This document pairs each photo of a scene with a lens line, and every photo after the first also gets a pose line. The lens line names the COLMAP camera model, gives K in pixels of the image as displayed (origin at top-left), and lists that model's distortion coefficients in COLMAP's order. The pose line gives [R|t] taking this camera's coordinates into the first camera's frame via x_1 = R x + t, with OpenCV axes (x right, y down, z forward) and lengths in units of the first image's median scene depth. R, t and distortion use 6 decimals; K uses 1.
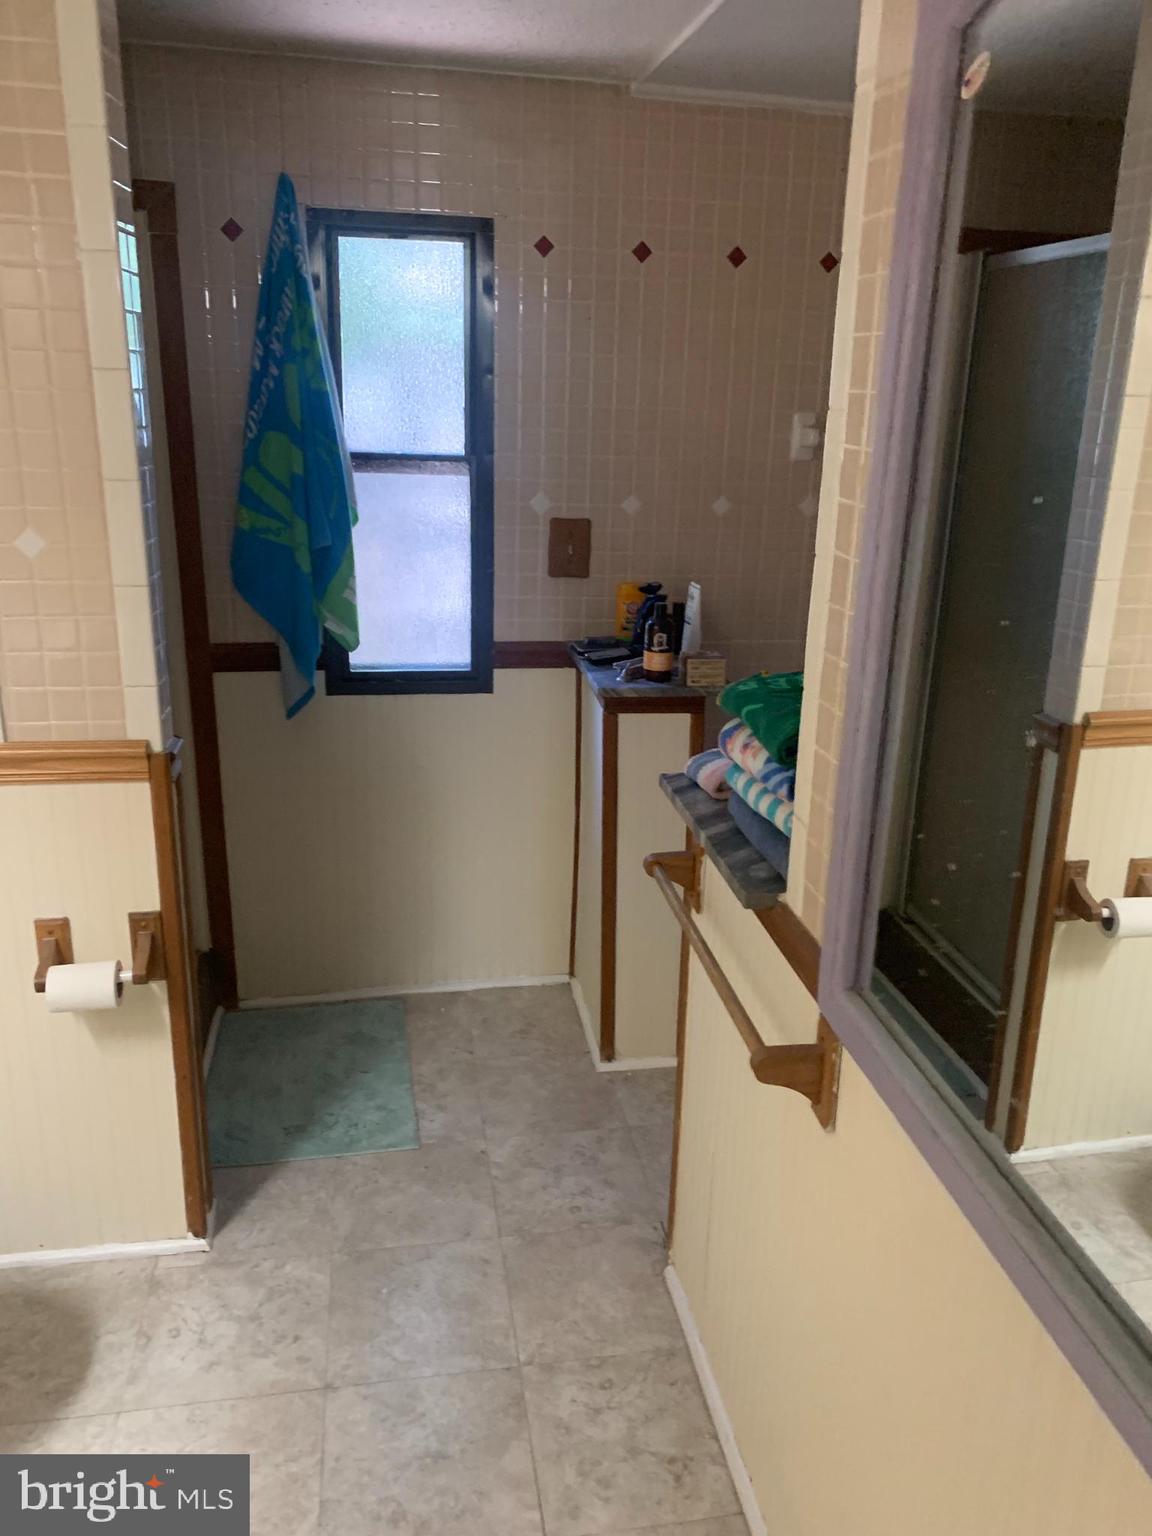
lens RADIAL K [[1174.8, 0, 576.0], [0, 1174.8, 768.0], [0, 0, 1]] dist [0.008235, -0.003702]
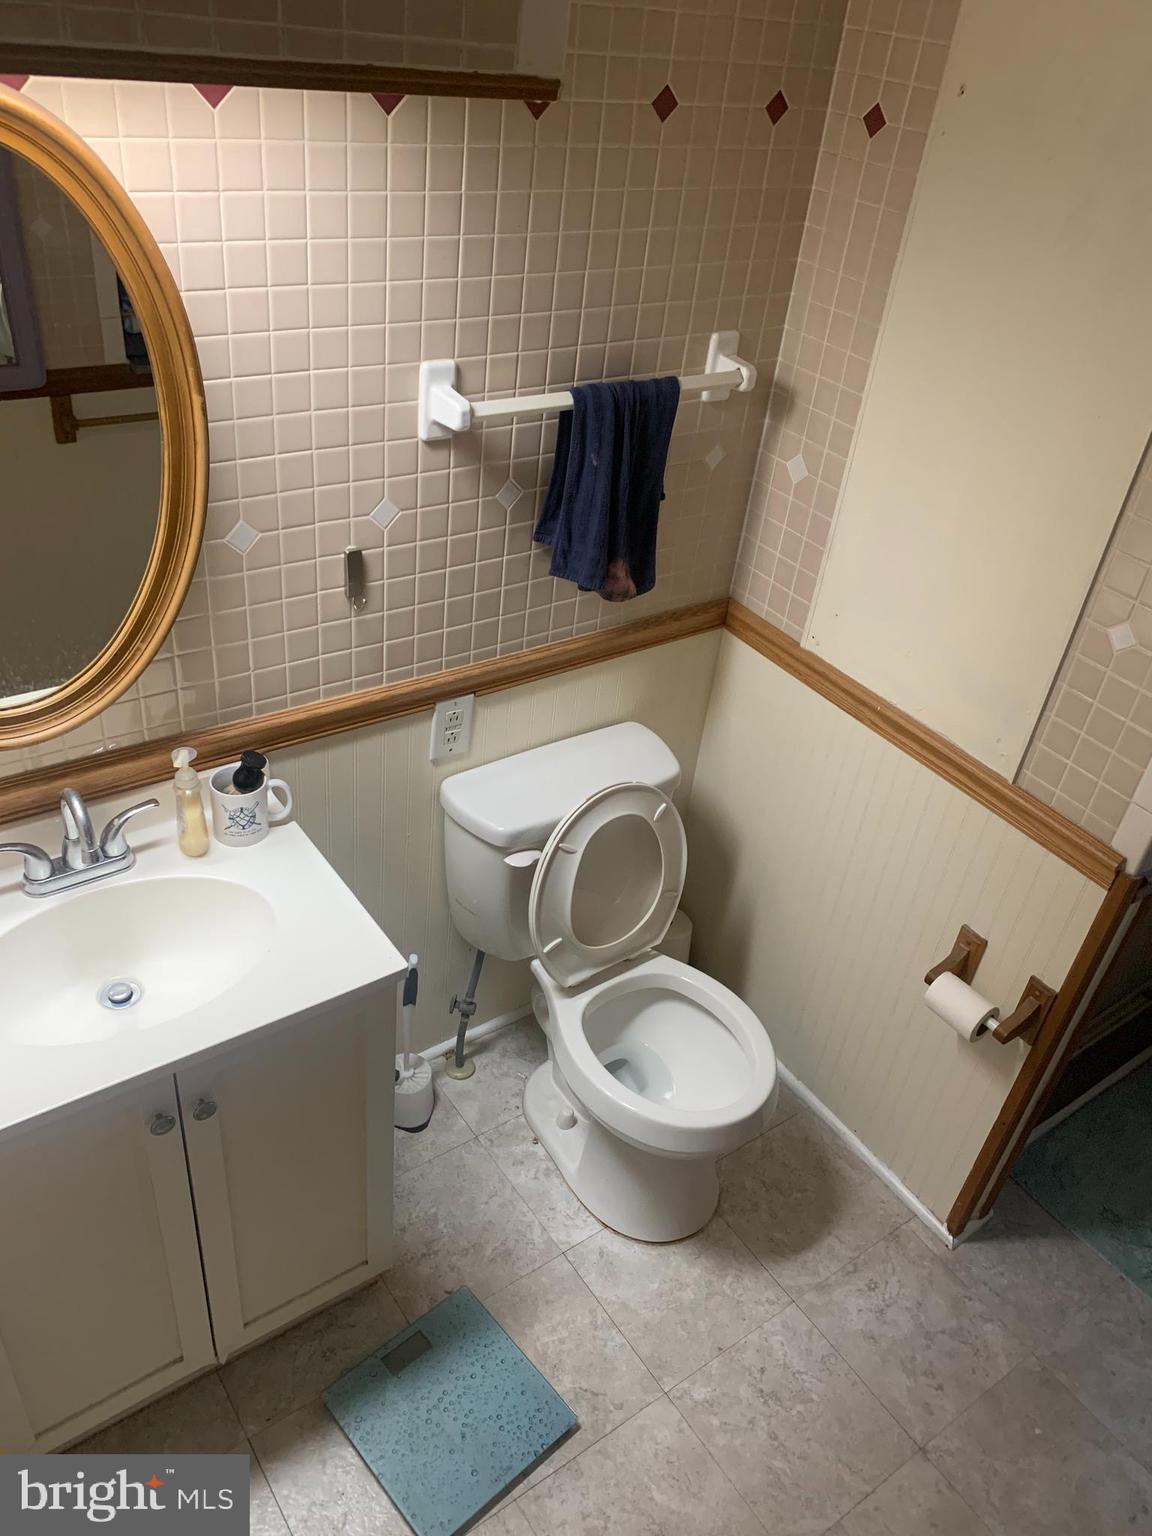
lens RADIAL K [[1172.7, 0, 576.0], [0, 1172.7, 768.0], [0, 0, 1]] dist [0.007078, 0.000657]
pose [[0.438561, 0.533753, -0.723030, 0.089528], [-0.355023, 0.841986, 0.406225, -0.305573], [0.825604, 0.078538, 0.558757, 0.086025]]
